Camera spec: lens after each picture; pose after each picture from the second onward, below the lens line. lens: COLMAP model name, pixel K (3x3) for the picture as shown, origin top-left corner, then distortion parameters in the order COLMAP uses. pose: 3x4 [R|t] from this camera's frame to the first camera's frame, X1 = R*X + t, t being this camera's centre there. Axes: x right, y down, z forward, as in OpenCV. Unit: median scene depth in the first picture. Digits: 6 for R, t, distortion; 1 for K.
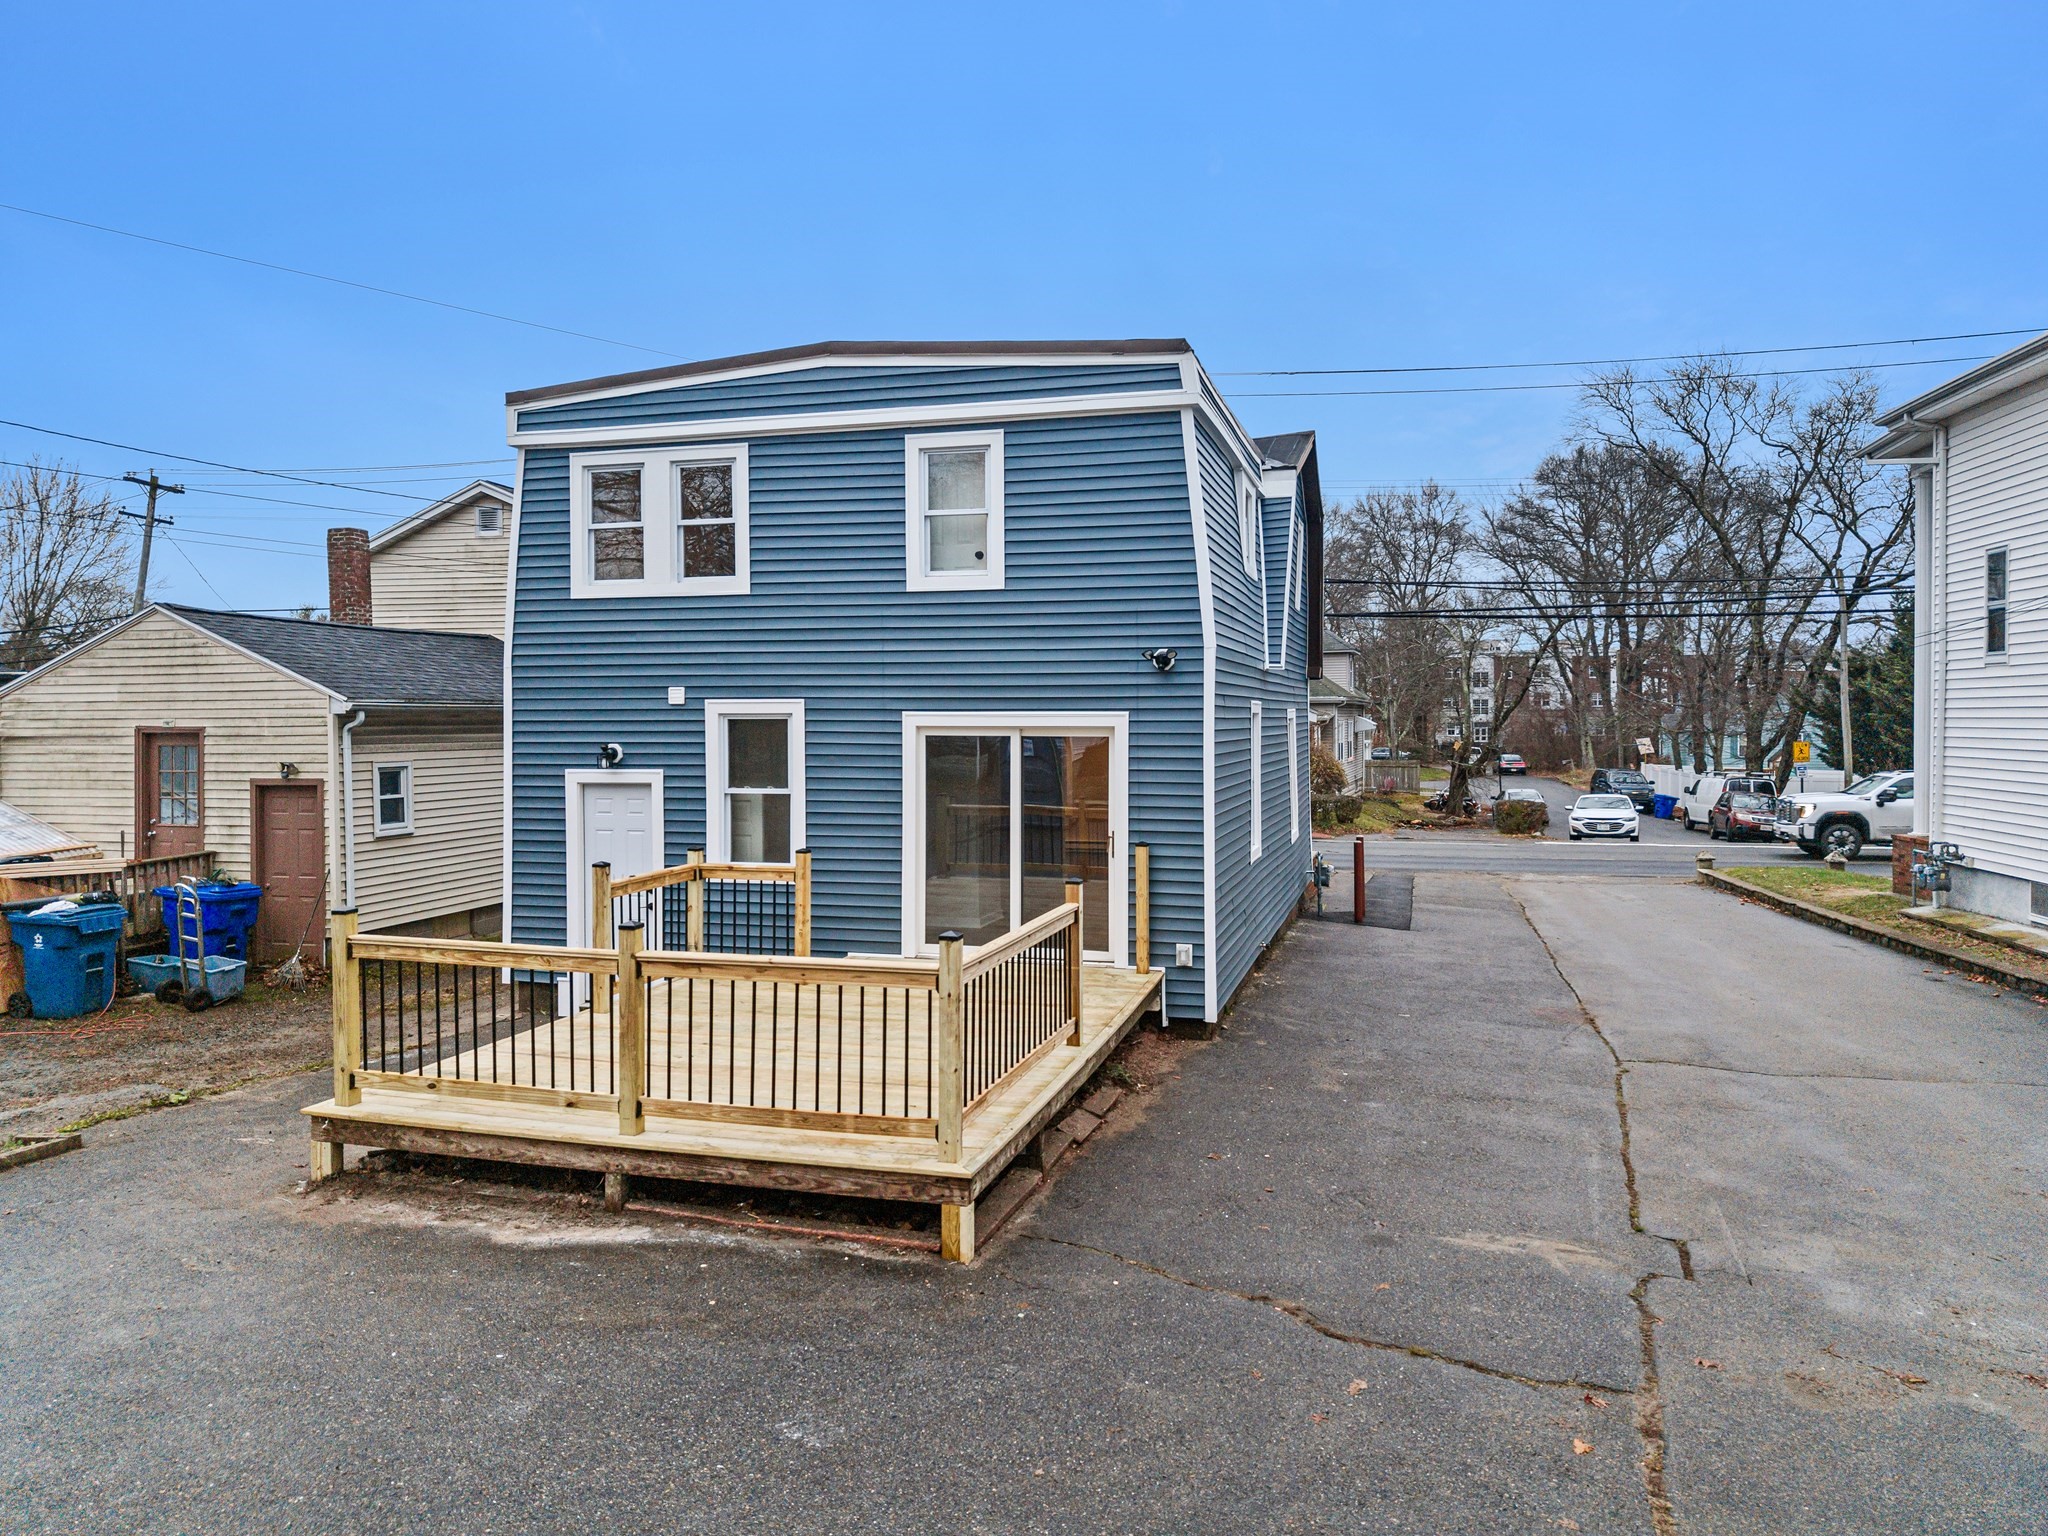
lens RADIAL K [[1394.8, 0, 1025.9], [0, 1394.8, 710.2], [0, 0, 1]] dist [0.003219, 0.004592]
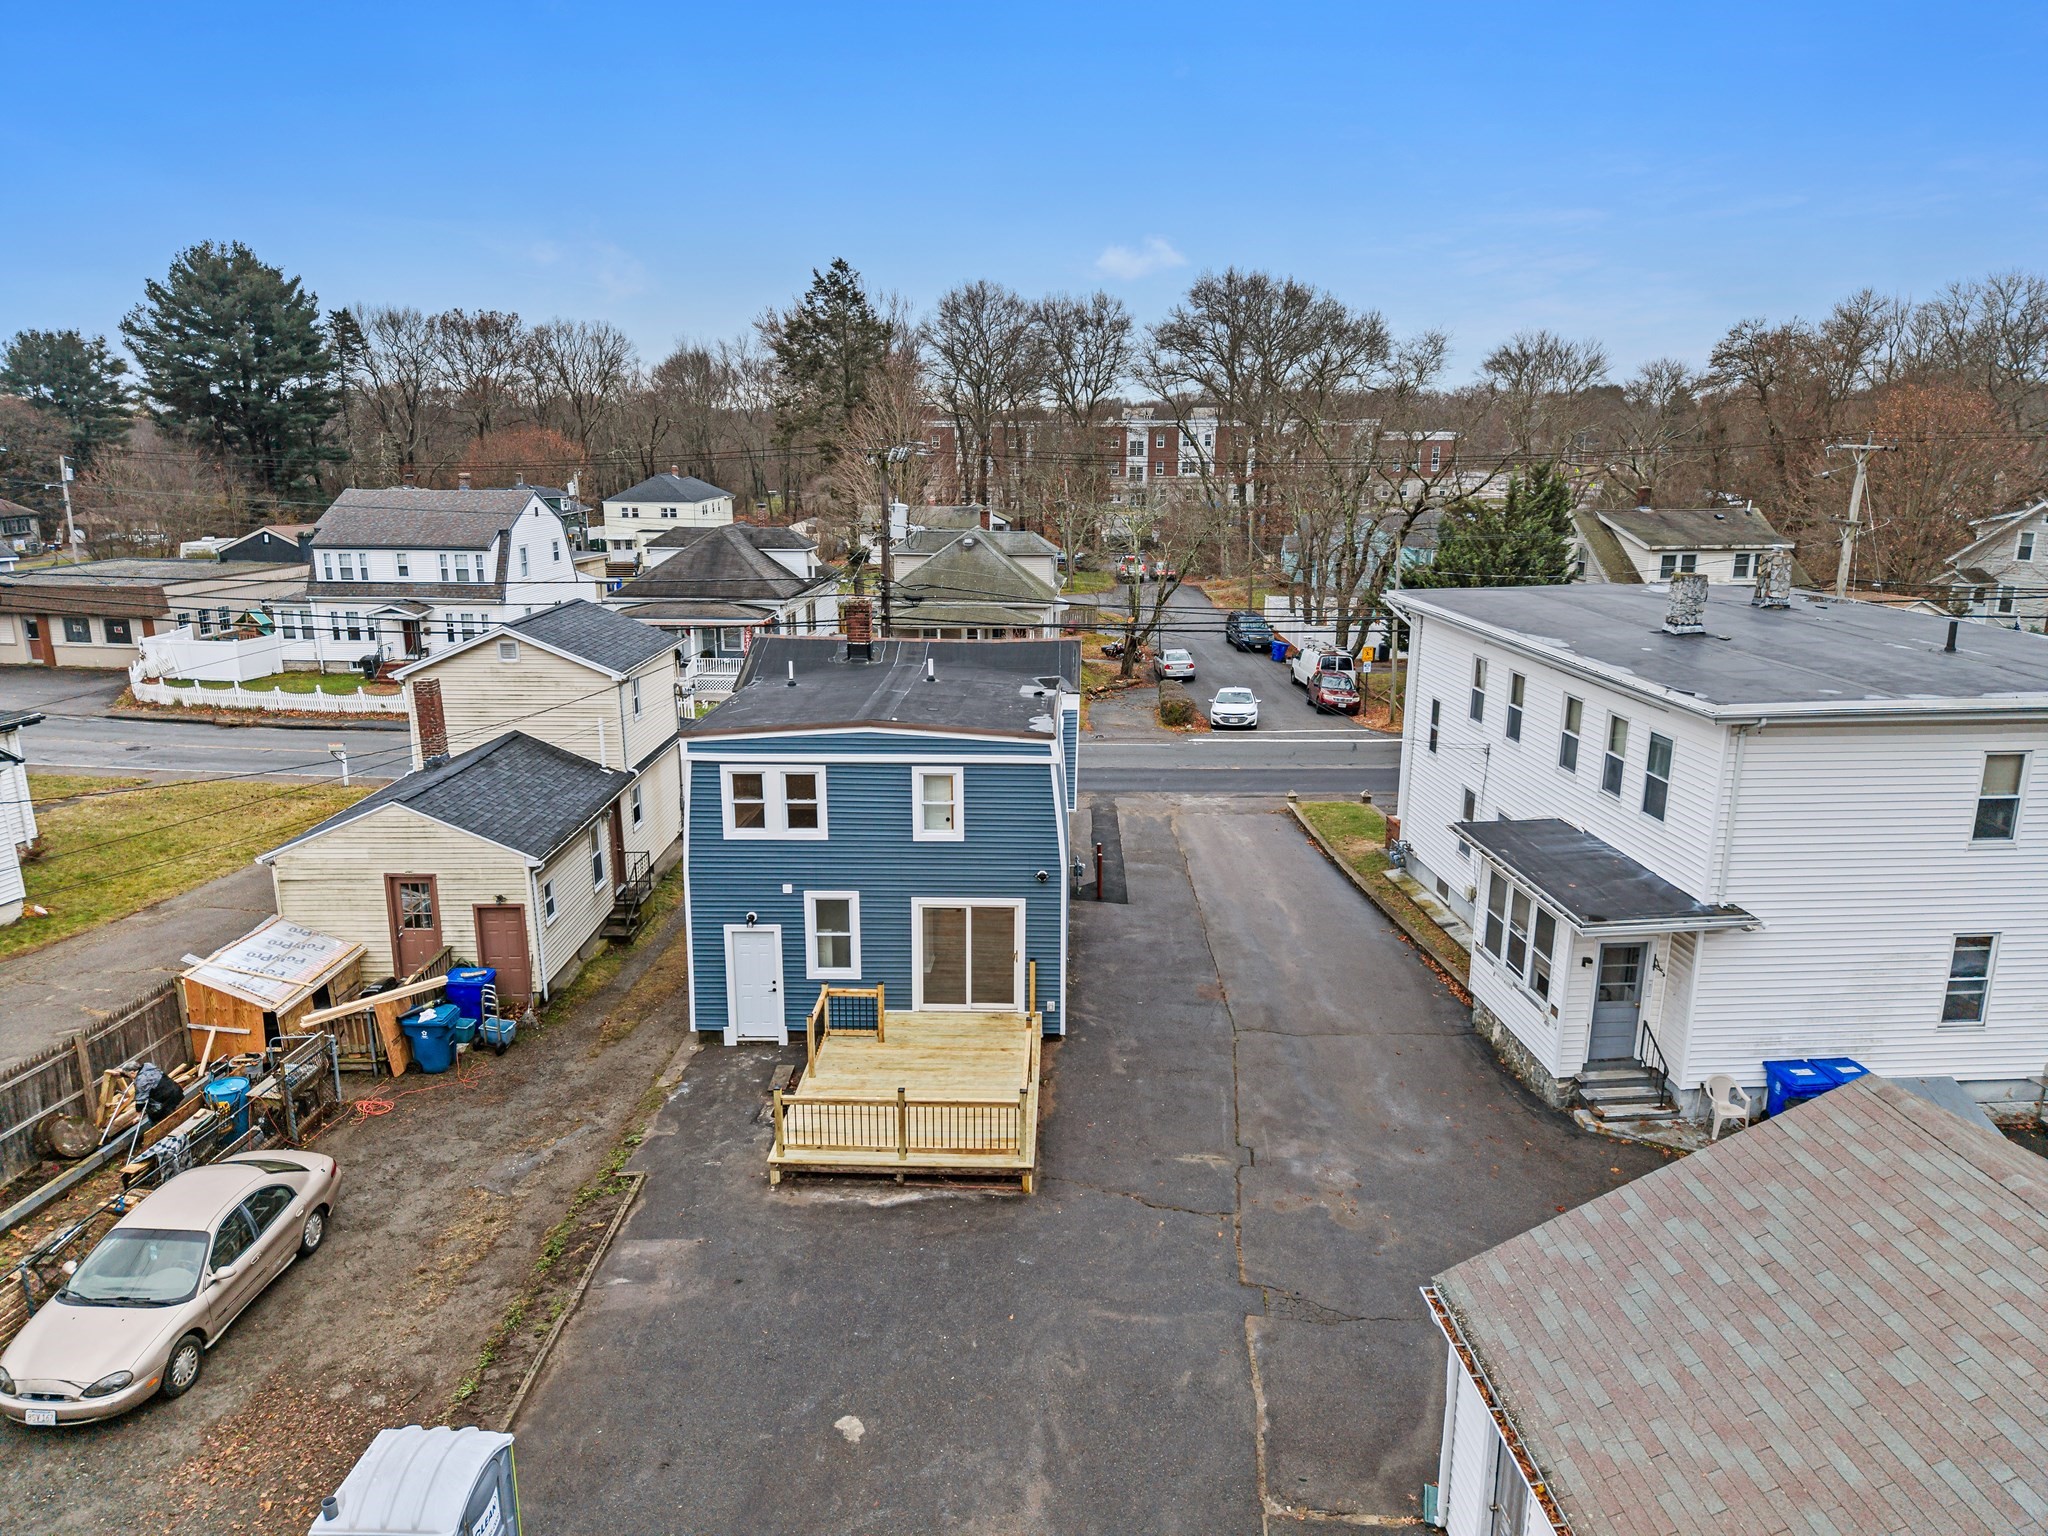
lens RADIAL K [[1388.3, 0, 1027.8], [0, 1388.3, 713.9], [0, 0, 1]] dist [0.035396, -0.044432]
pose [[0.970525, -0.045242, 0.236716, -0.378903], [-0.004105, 0.978976, 0.203935, -0.654485], [-0.240965, -0.198896, 0.949935, -0.880957]]
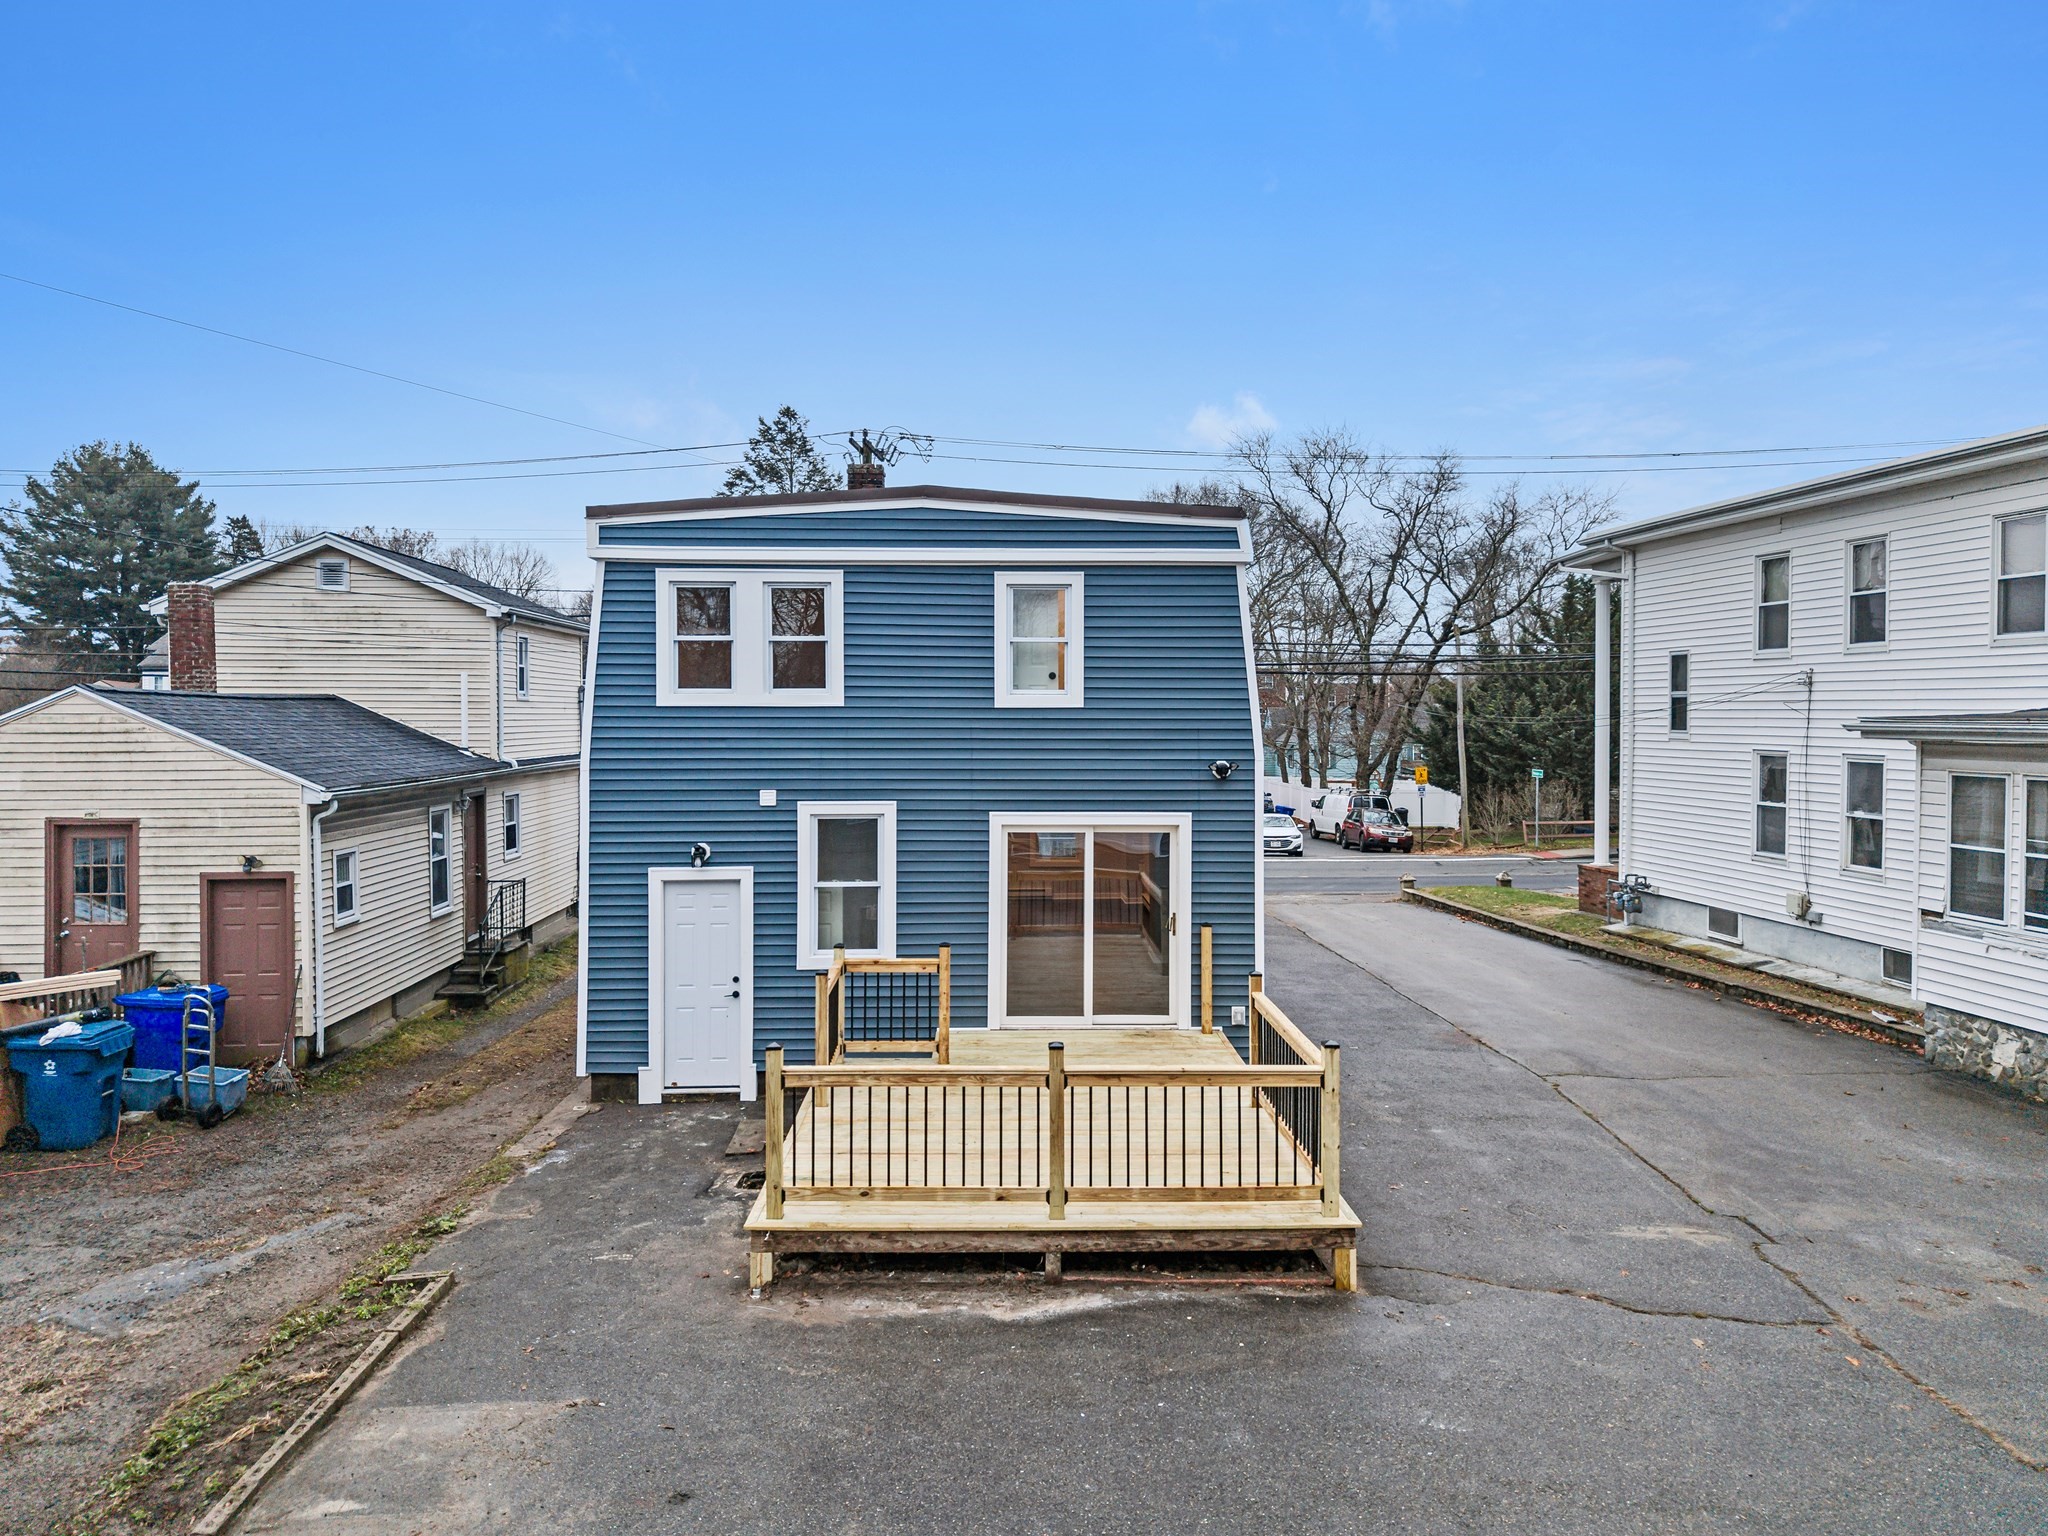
lens RADIAL K [[1391.6, 0, 1027.1], [0, 1391.6, 684.9], [0, 0, 1]] dist [0.011926, -0.004919]
pose [[0.954419, 0.008810, 0.298340, -0.387898], [-0.003639, 0.999833, -0.017881, -0.081064], [-0.298447, 0.015981, 0.954292, -0.094143]]
